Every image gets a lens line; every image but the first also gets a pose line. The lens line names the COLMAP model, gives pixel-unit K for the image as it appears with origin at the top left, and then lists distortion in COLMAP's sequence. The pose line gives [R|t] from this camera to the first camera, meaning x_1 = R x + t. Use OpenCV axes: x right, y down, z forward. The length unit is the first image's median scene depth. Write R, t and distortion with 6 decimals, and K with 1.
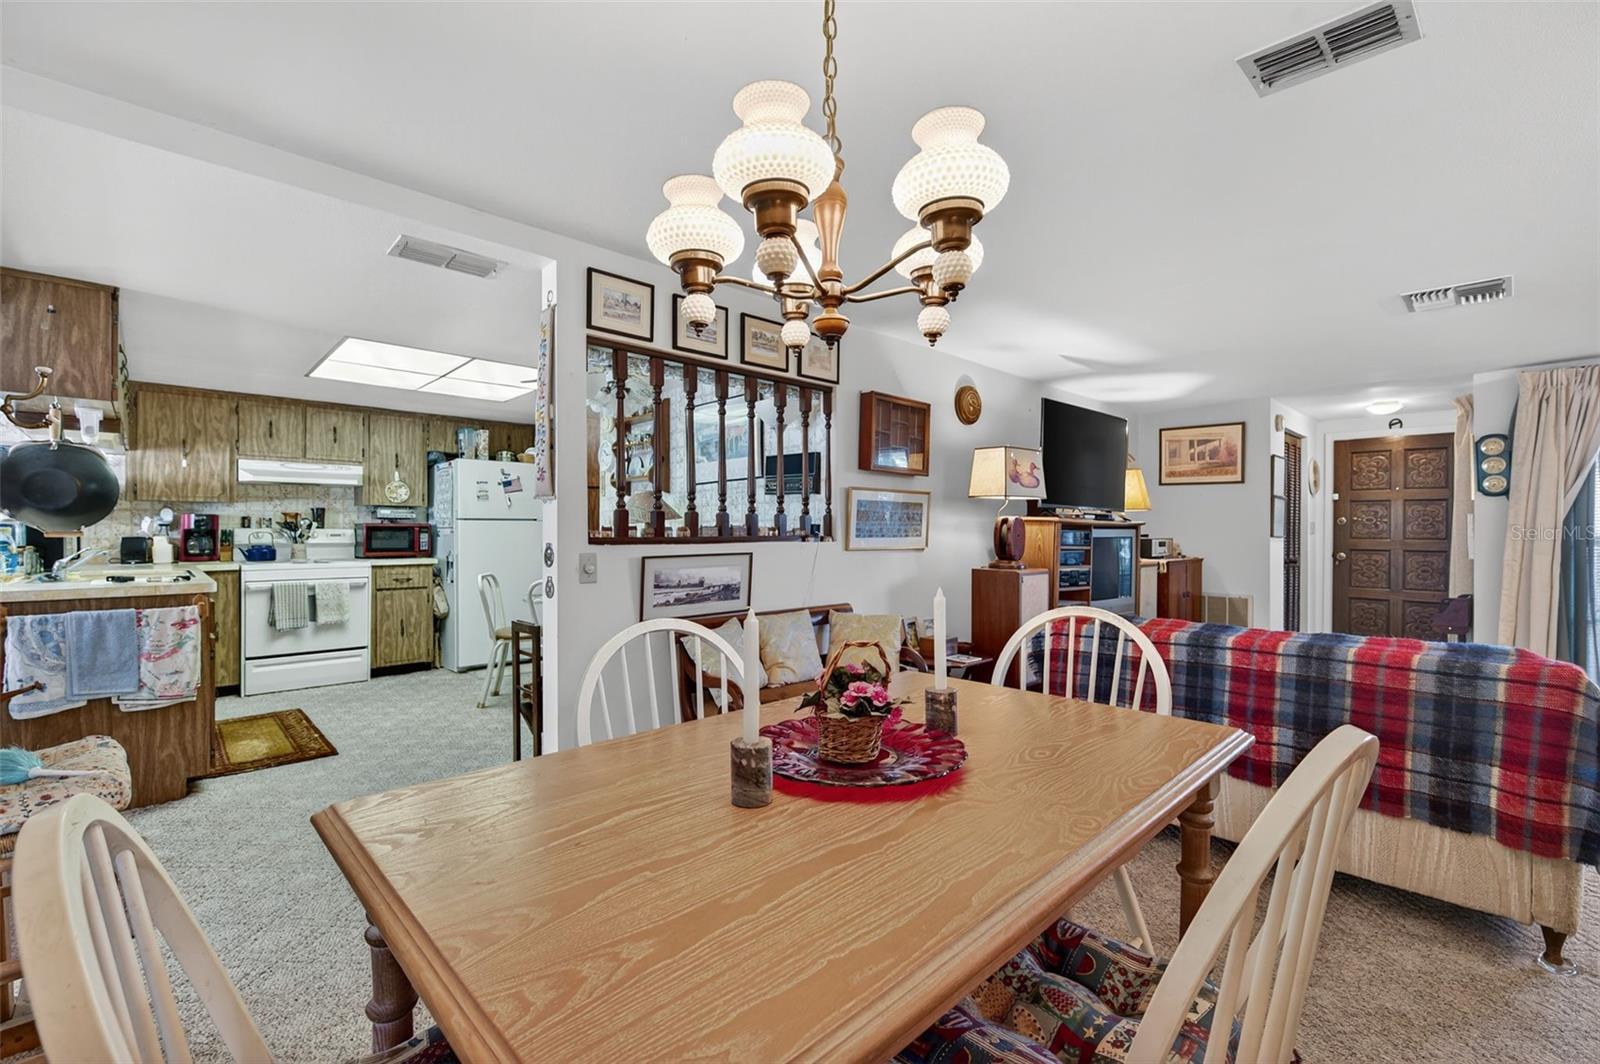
lens RADIAL K [[699.7, 0, 800.0], [0, 699.7, 532.0], [0, 0, 1]] dist [0.001212, -0.000513]
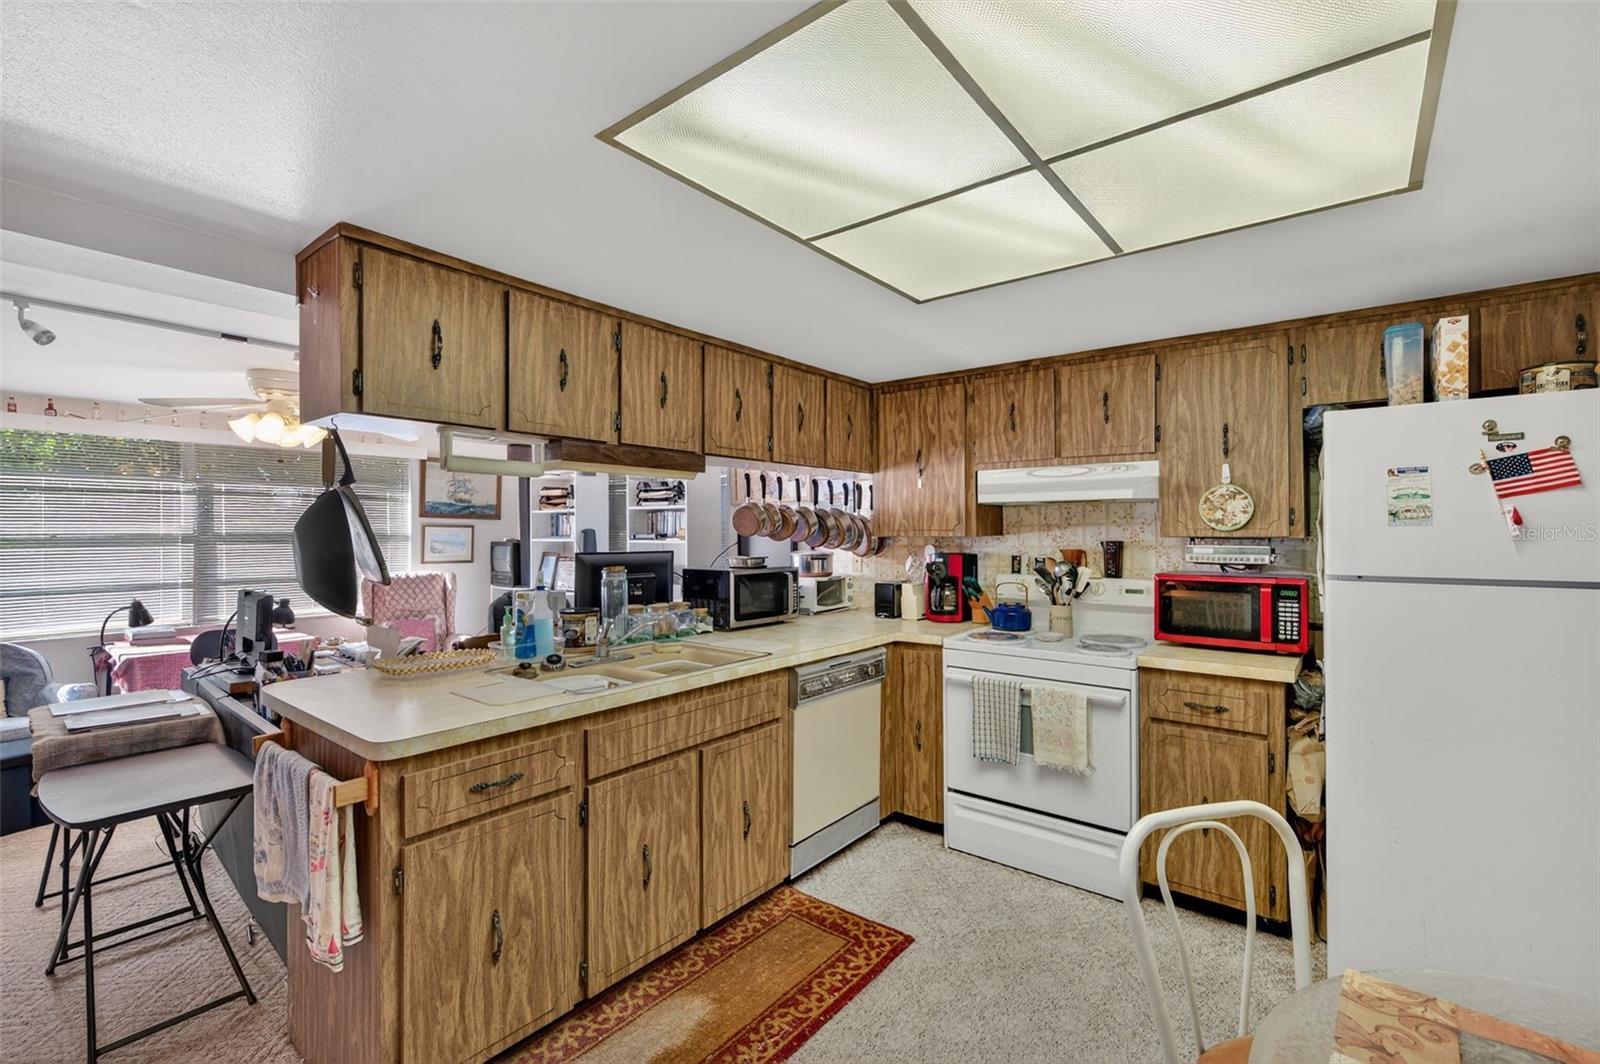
lens RADIAL K [[699.7, 0, 800.0], [0, 699.7, 532.0], [0, 0, 1]] dist [0.001212, -0.000513]
pose [[0.131378, 0.000450, -0.991332, -0.173964], [-0.000048, 1.000000, 0.000447, -0.046186], [0.991332, -0.000011, 0.131378, 0.736000]]
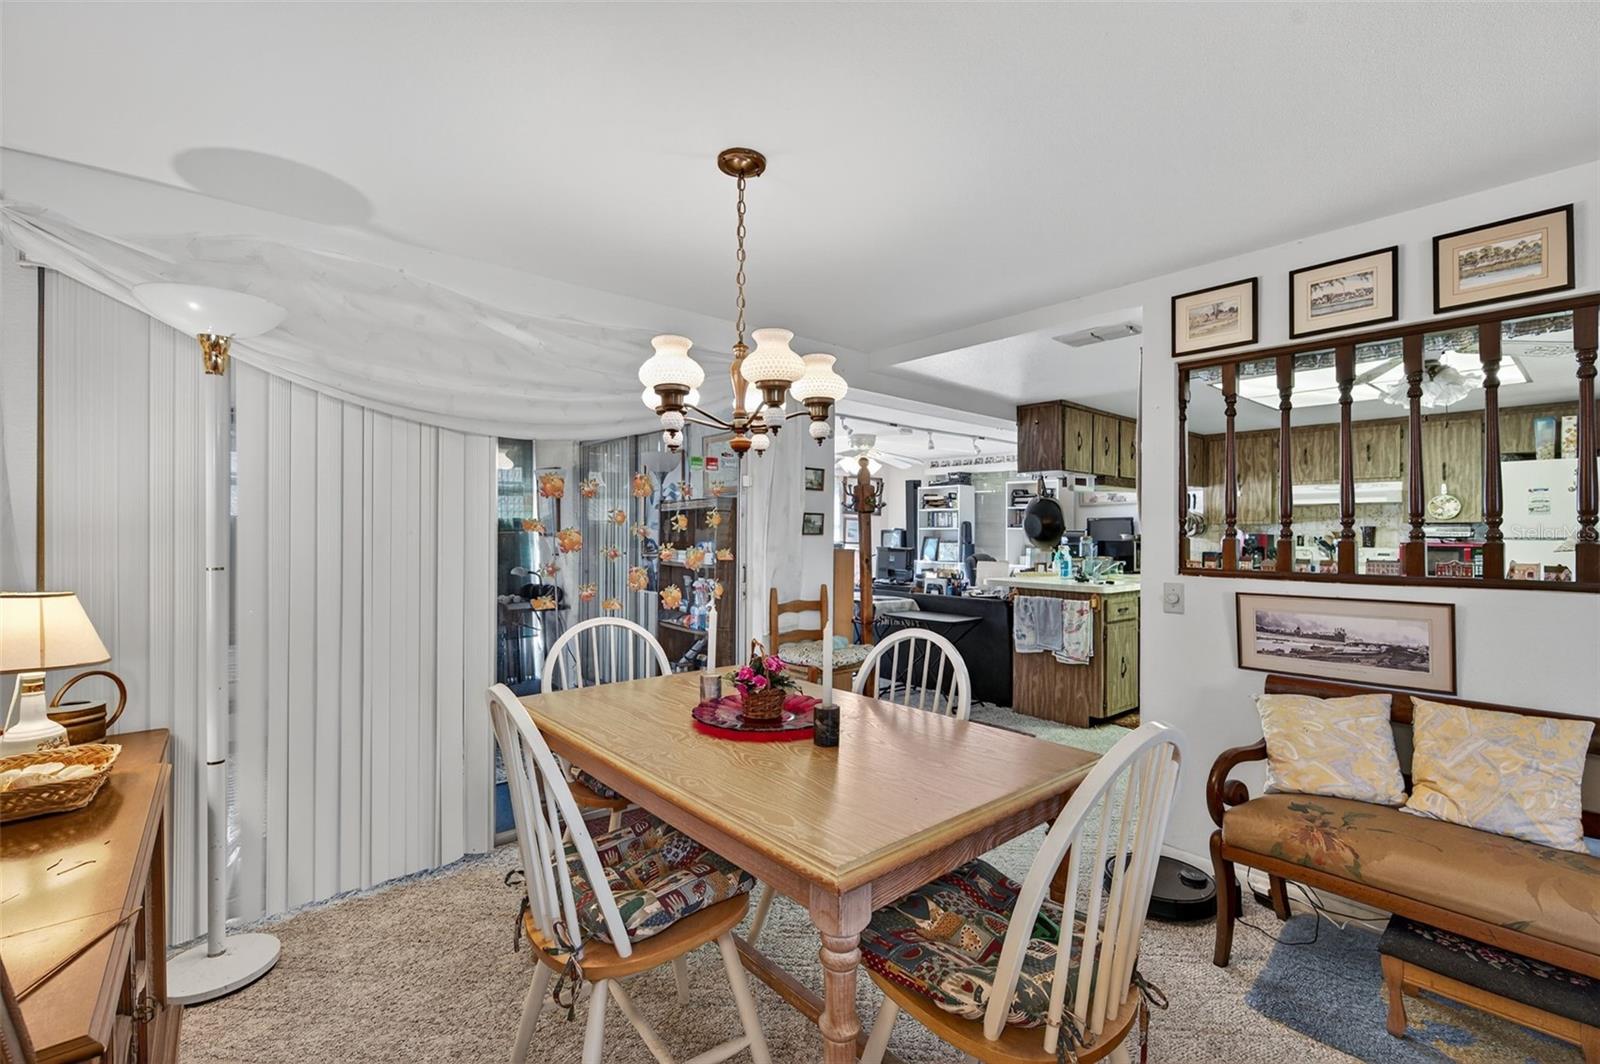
lens RADIAL K [[699.7, 0, 800.0], [0, 699.7, 532.0], [0, 0, 1]] dist [0.001212, -0.000513]
pose [[-0.063222, -0.002988, -0.997995, 0.383757], [-0.009109, 0.999956, -0.002417, -0.018588], [0.997958, 0.008938, -0.063247, 0.283454]]
